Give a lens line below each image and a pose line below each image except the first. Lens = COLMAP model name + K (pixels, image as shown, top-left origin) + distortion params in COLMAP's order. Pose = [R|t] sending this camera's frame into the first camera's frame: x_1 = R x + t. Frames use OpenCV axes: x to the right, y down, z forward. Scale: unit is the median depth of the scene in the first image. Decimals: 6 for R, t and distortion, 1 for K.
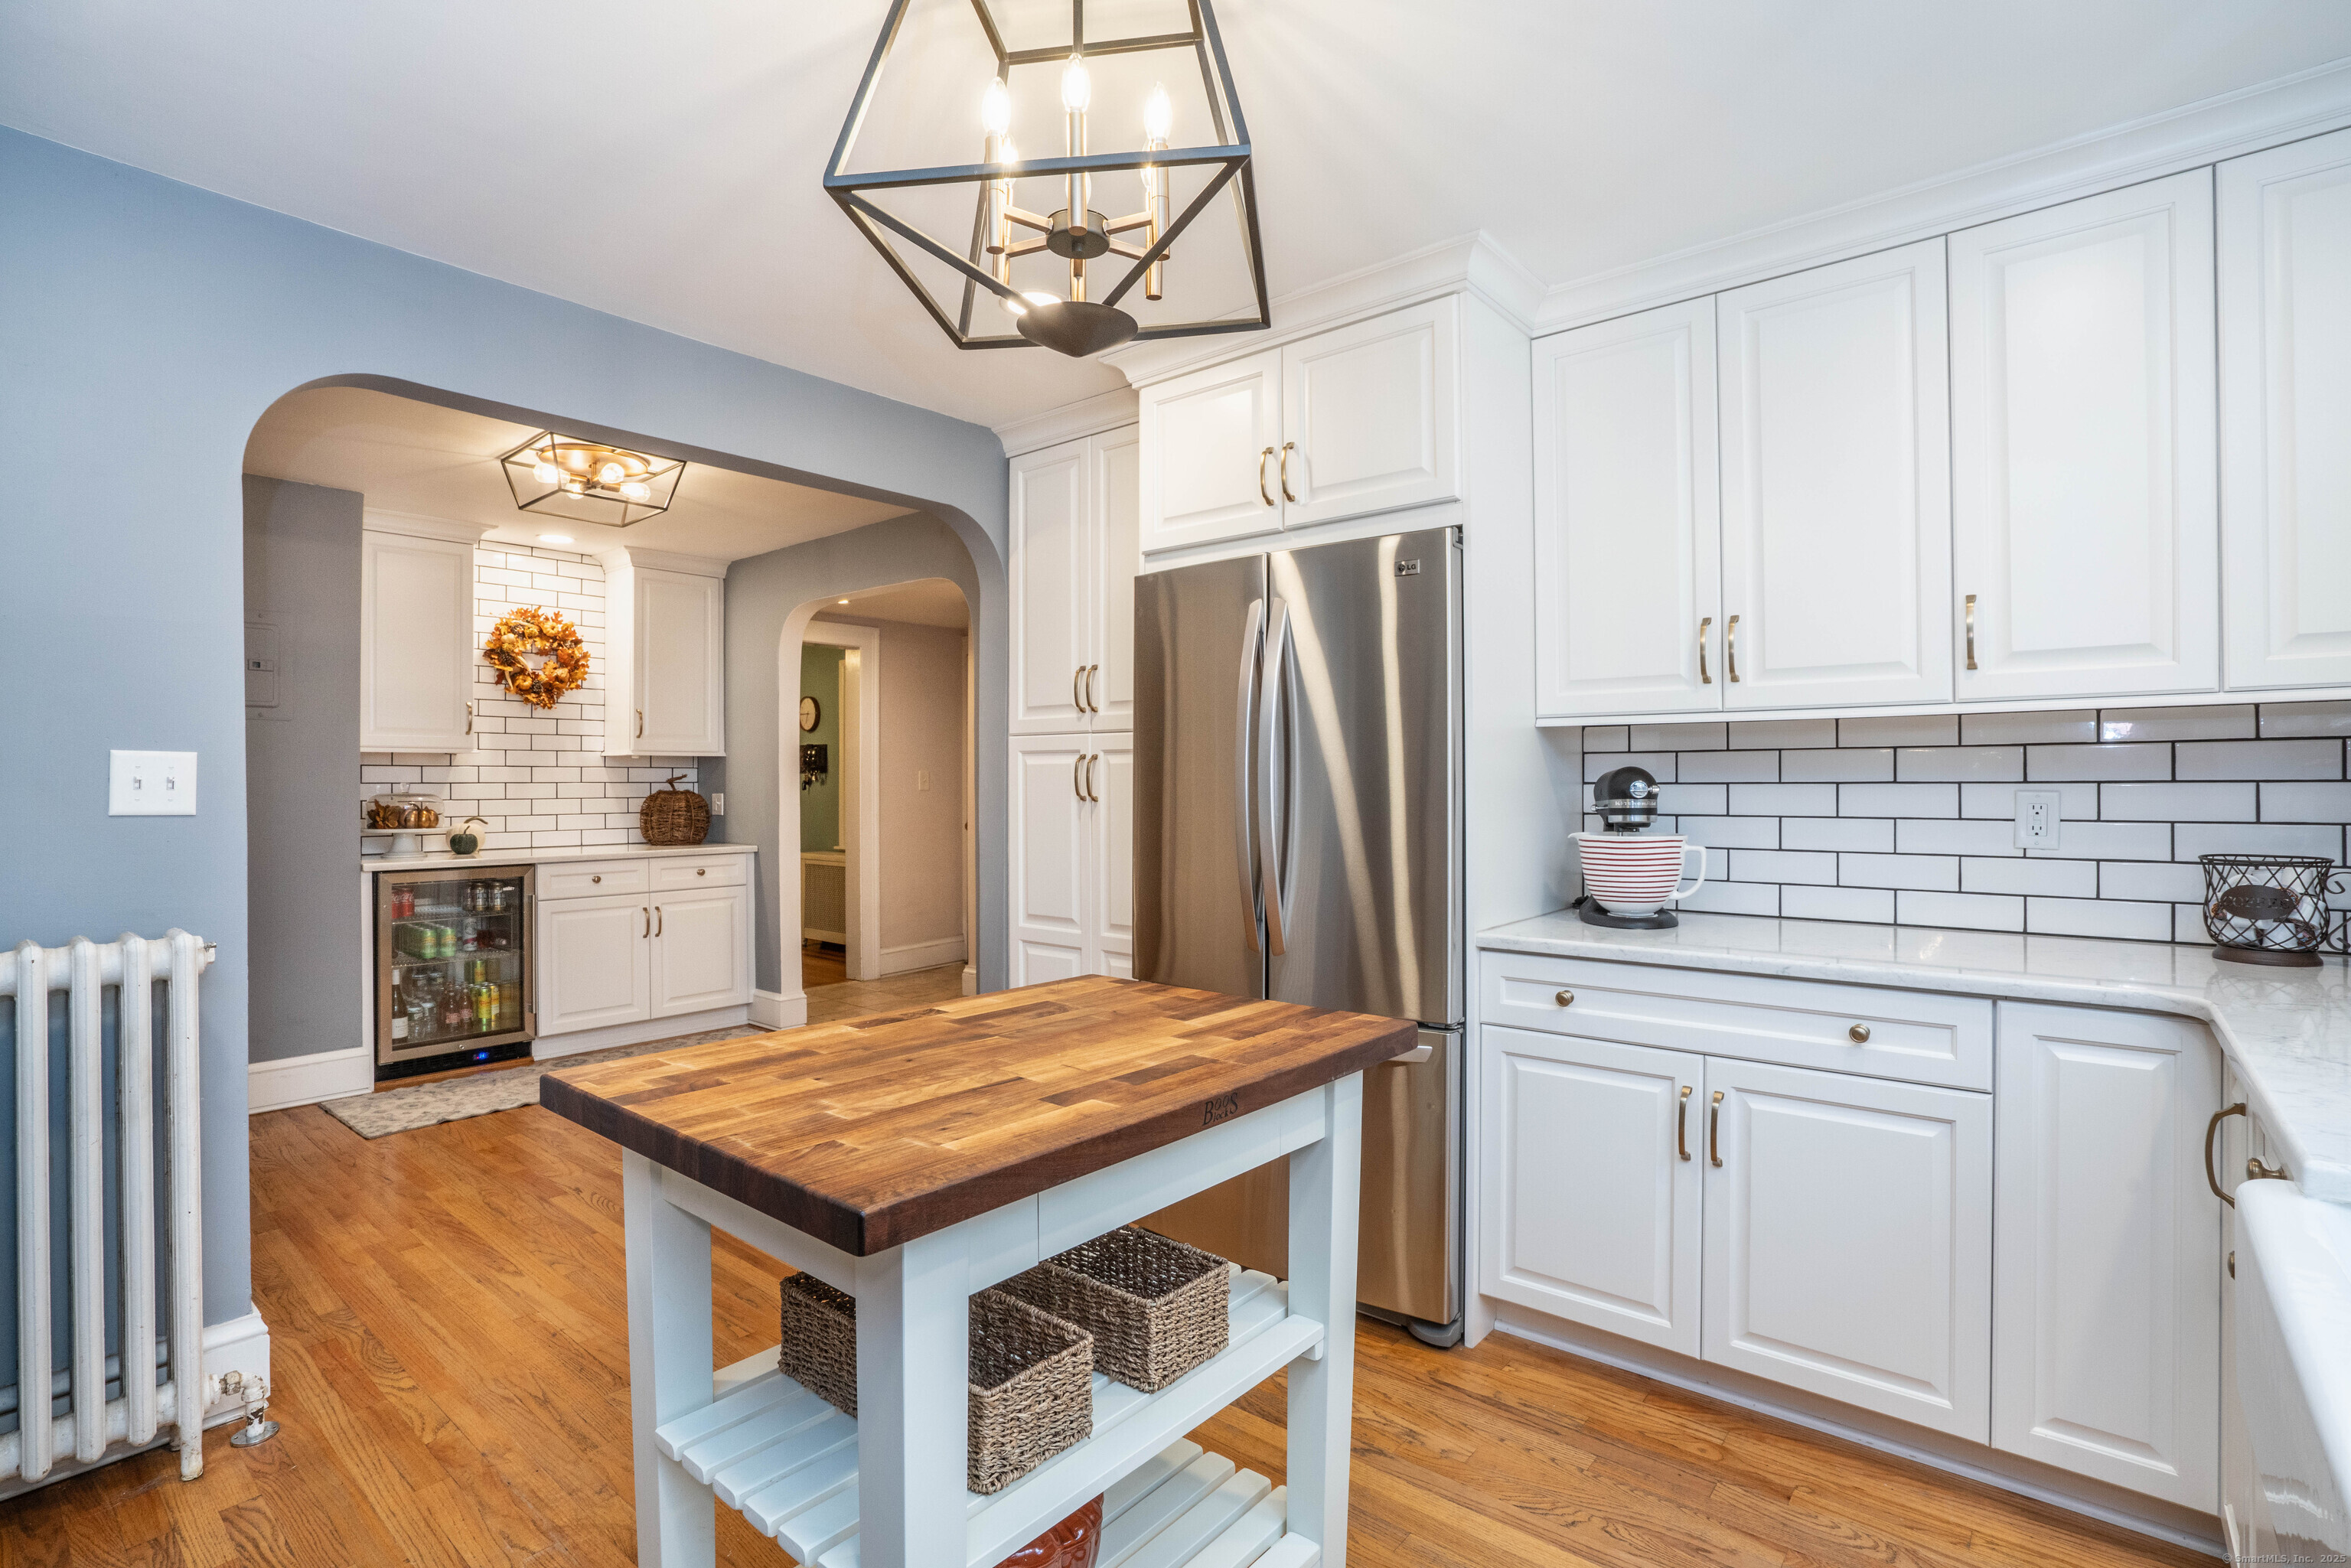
lens RADIAL K [[1116.0, 0, 1178.9], [0, 1116.0, 779.6], [0, 0, 1]] dist [-0.023570, 0.000844]
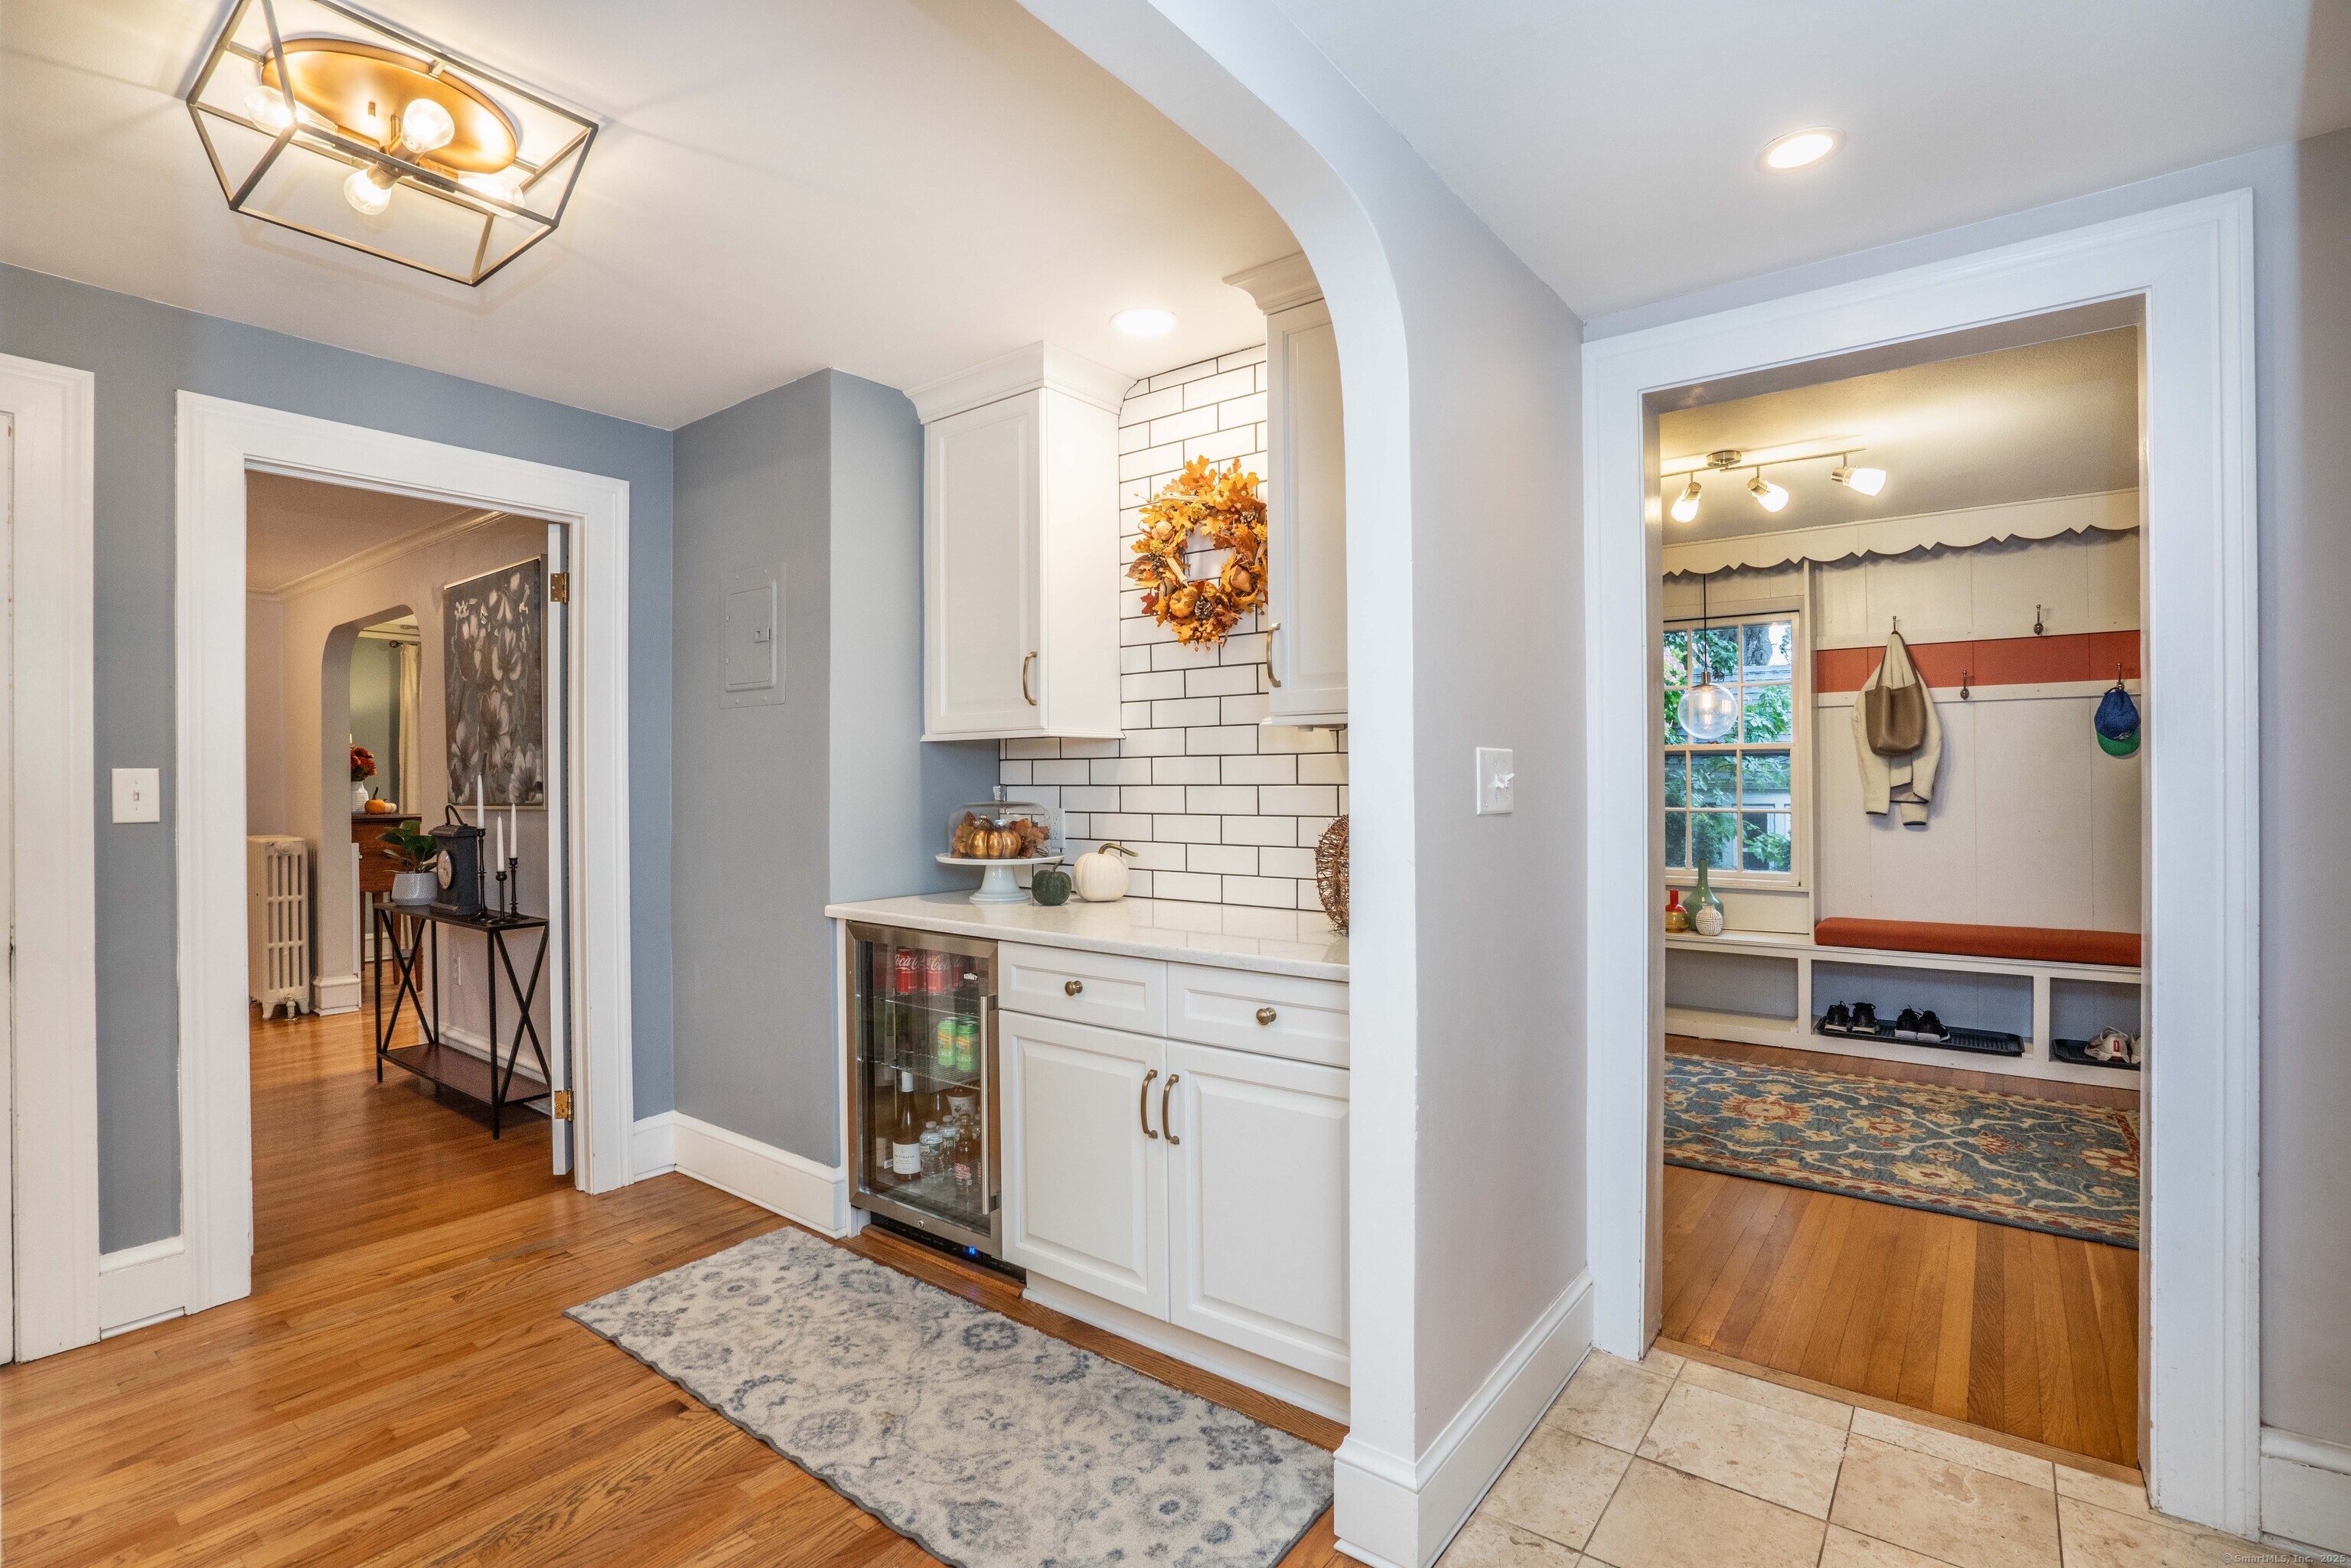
lens RADIAL K [[1116.0, 0, 1178.9], [0, 1116.0, 779.6], [0, 0, 1]] dist [-0.023570, 0.000844]
pose [[0.033334, 0.006352, -0.999424, -0.031402], [0.011201, 0.999915, 0.006729, -0.004157], [0.999382, -0.011419, 0.033260, 1.019662]]
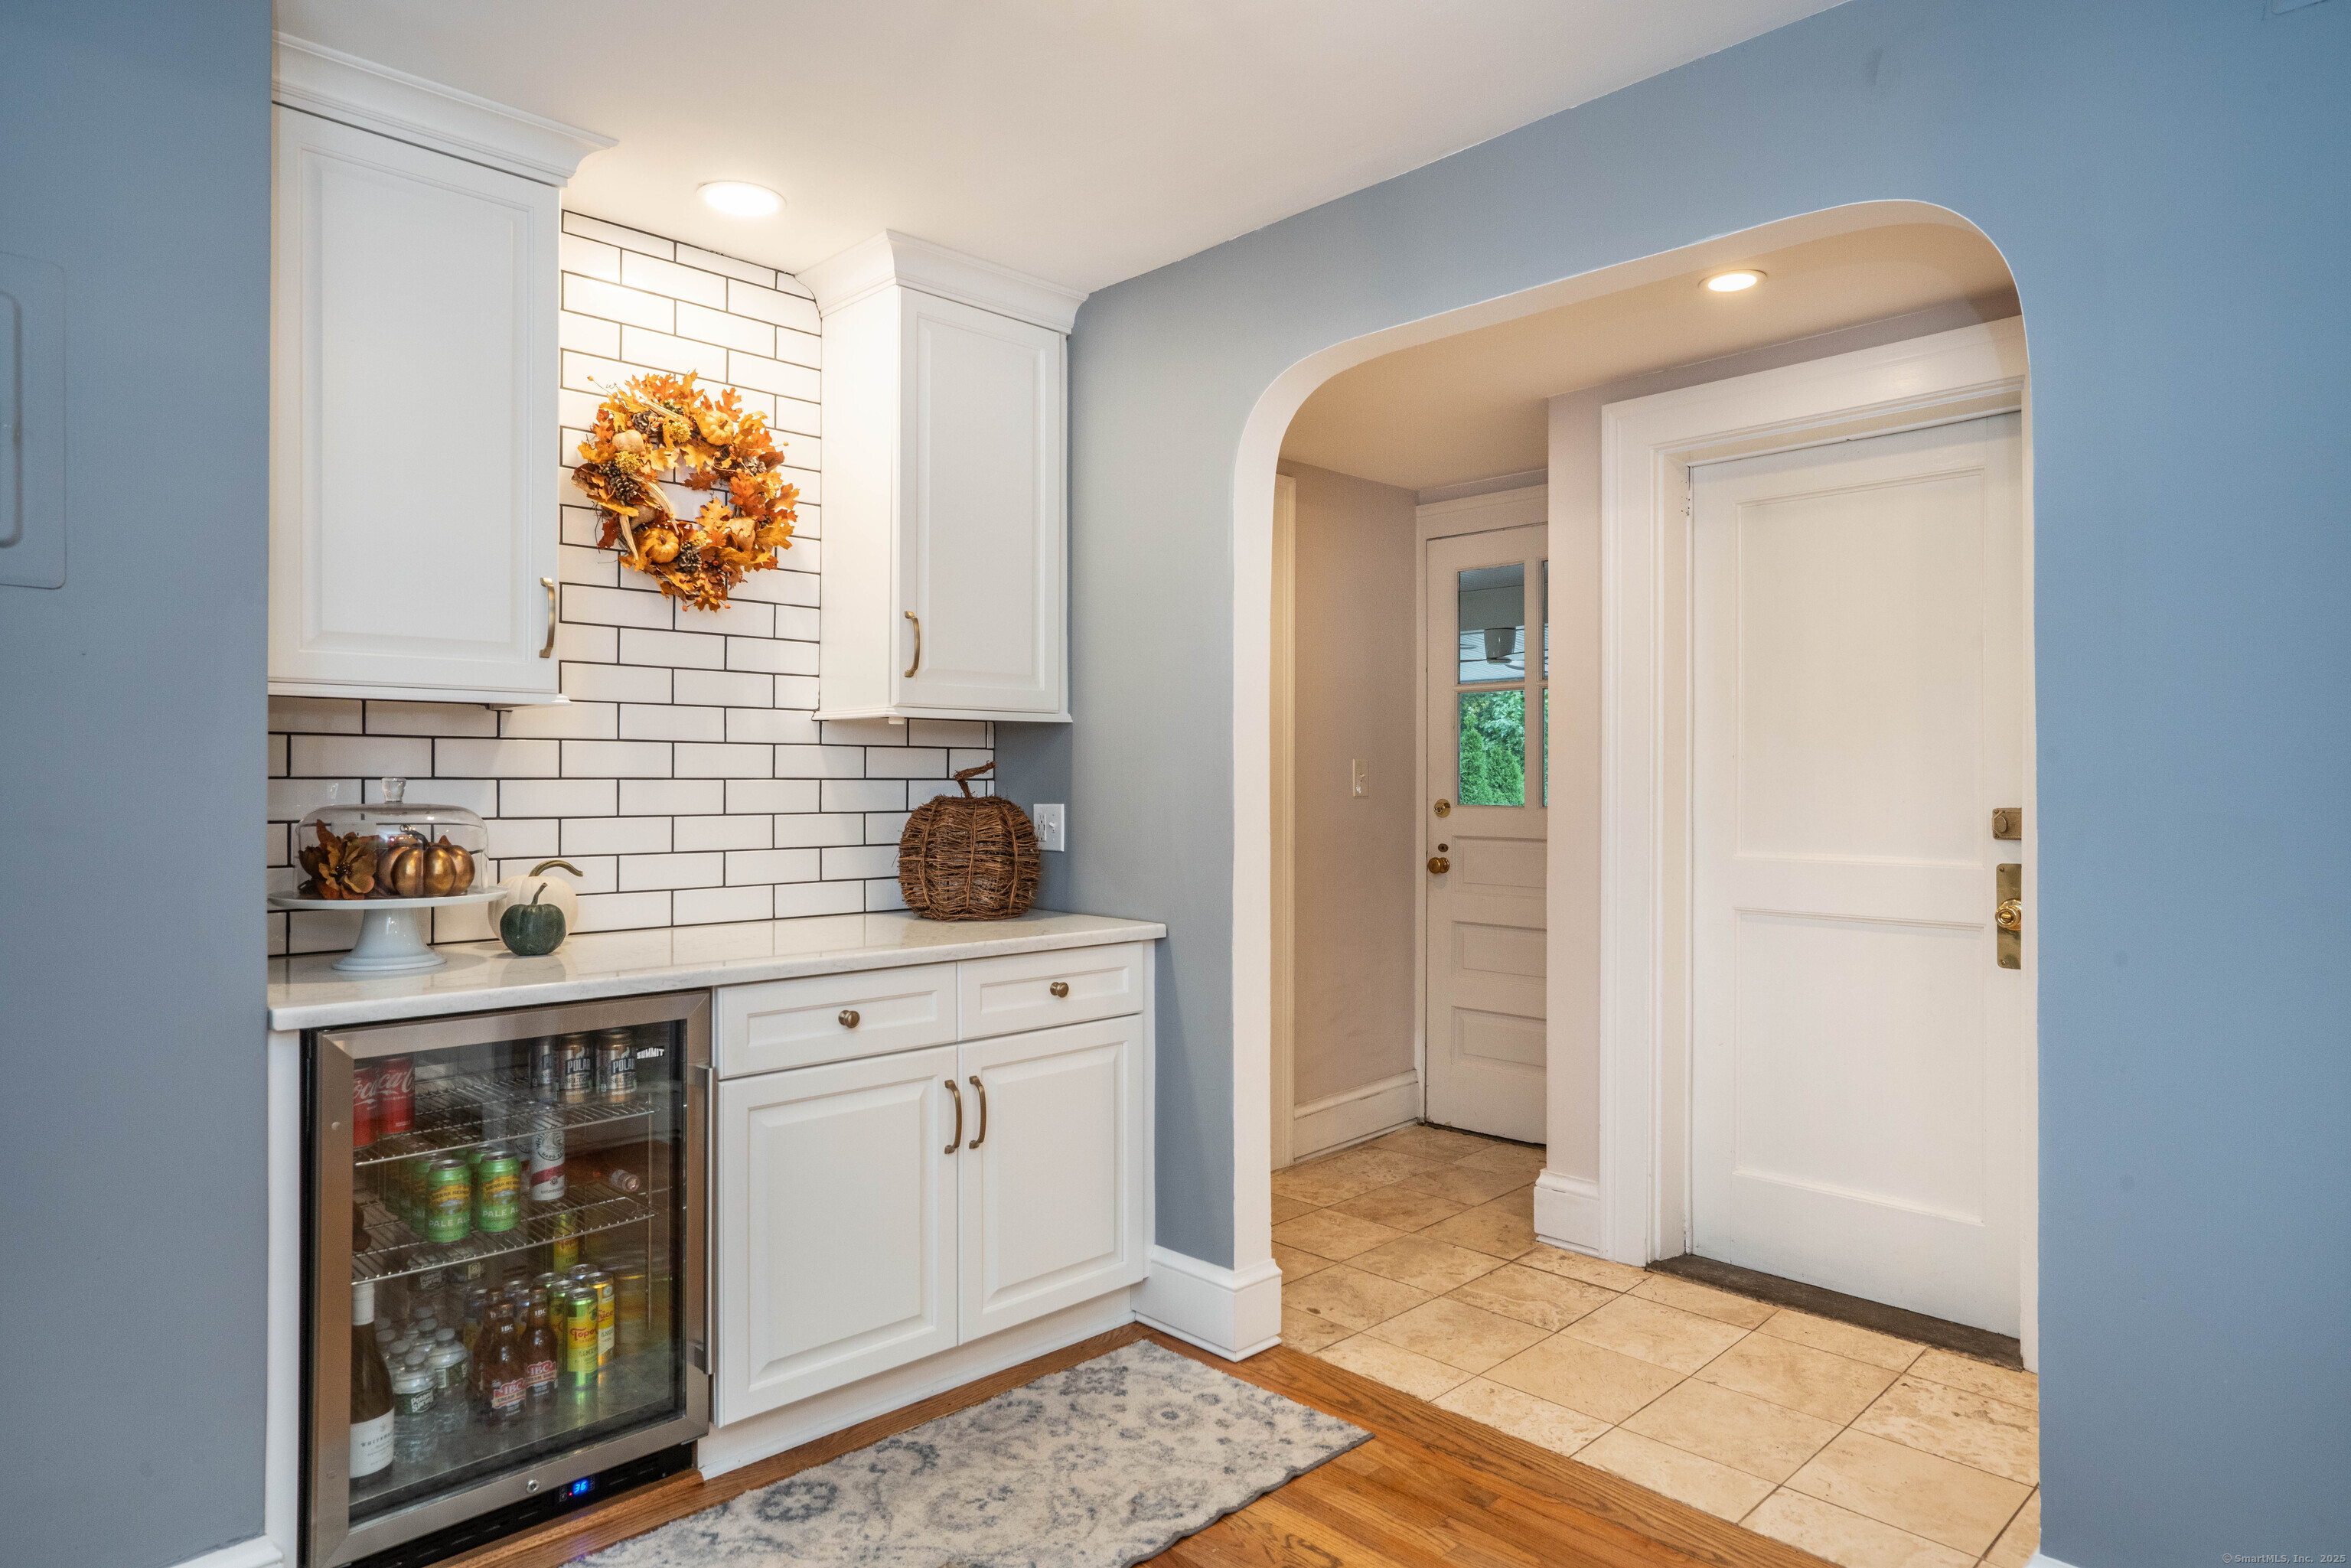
lens RADIAL K [[1377.8, 0, 1202.3], [0, 1377.8, 777.1], [0, 0, 1]] dist [-0.001498, 0.002771]
pose [[0.996451, 0.005158, -0.084020, -0.349737], [-0.005040, 0.999986, 0.001624, 0.000303], [0.084027, -0.001195, 0.996463, 0.502108]]
